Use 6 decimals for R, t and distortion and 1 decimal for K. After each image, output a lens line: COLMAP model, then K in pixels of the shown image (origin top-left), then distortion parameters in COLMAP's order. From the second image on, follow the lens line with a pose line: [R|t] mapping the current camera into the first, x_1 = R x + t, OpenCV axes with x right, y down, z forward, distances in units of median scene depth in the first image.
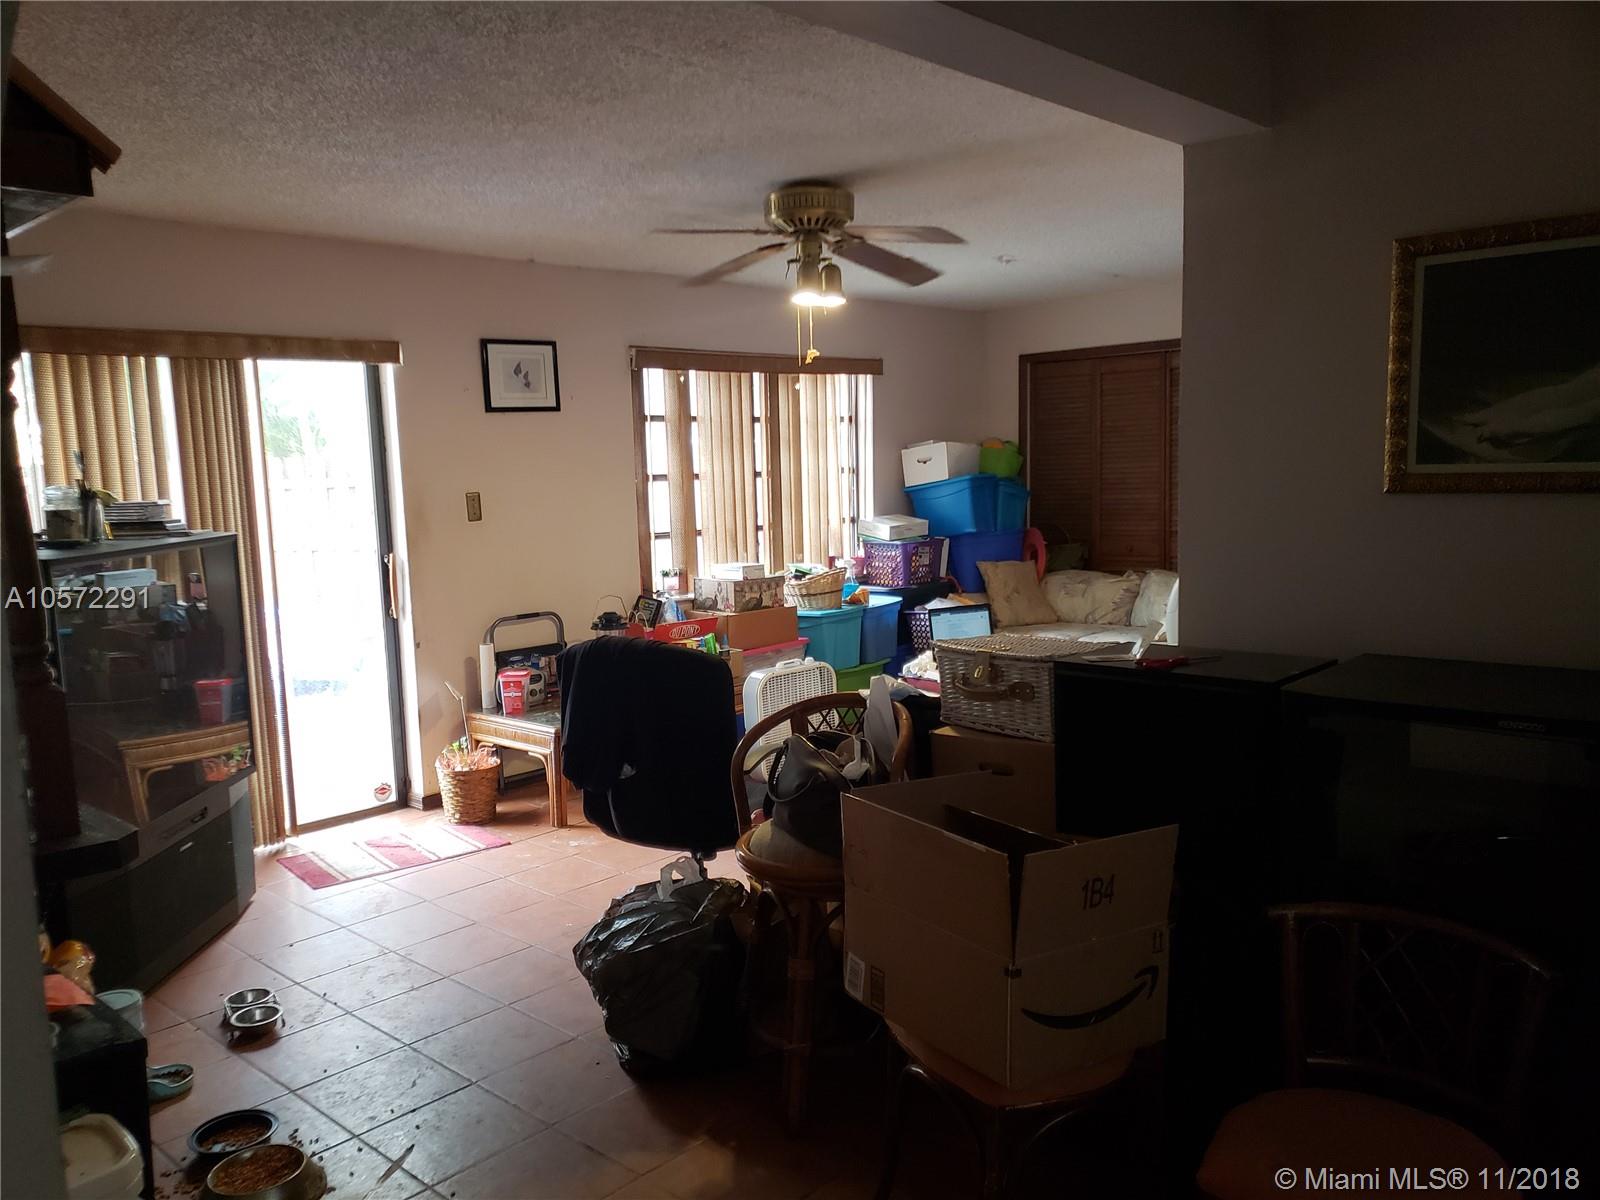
lens RADIAL K [[1238.9, 0, 784.3], [0, 1238.9, 615.9], [0, 0, 1]] dist [0.073332, -0.082030]
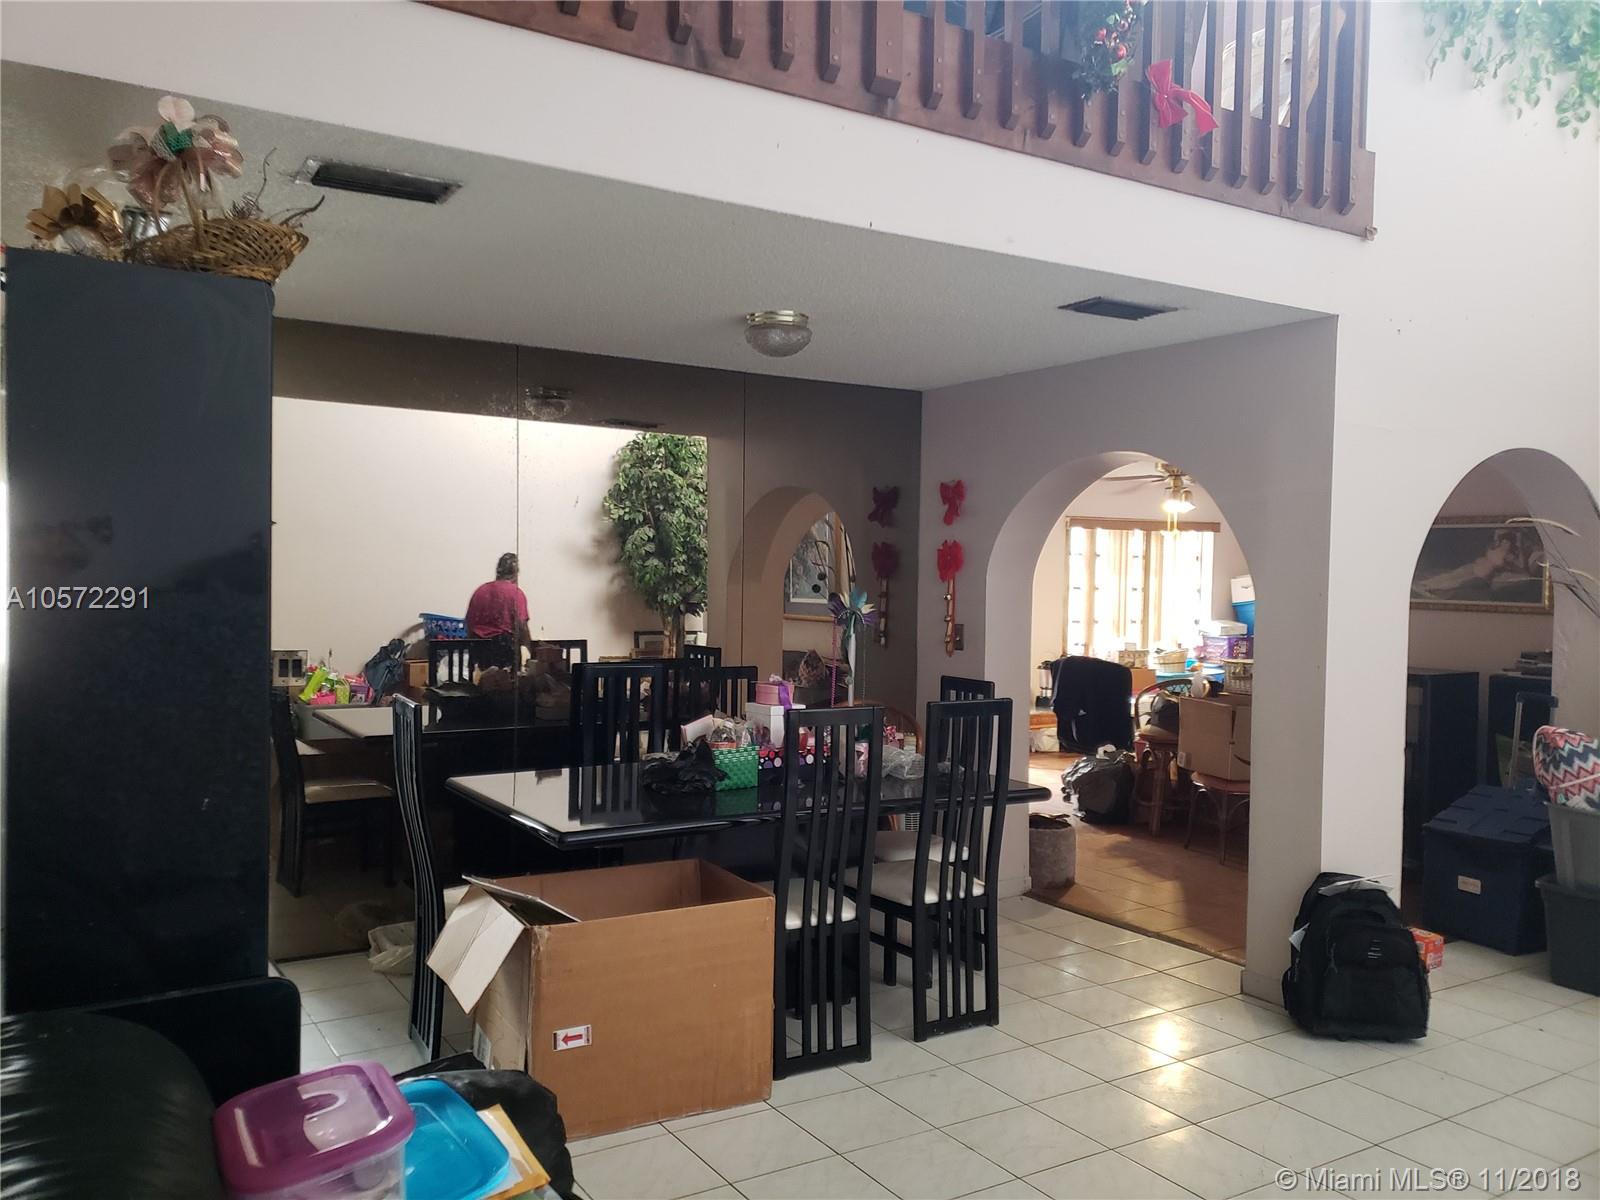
lens RADIAL K [[1238.9, 0, 767.3], [0, 1238.9, 612.7], [0, 0, 1]] dist [0.073332, -0.082030]
pose [[0.958872, 0.056636, -0.278130, -0.033660], [-0.081335, 0.993624, -0.078076, 0.104849], [0.271934, 0.097487, 0.957365, -0.880073]]
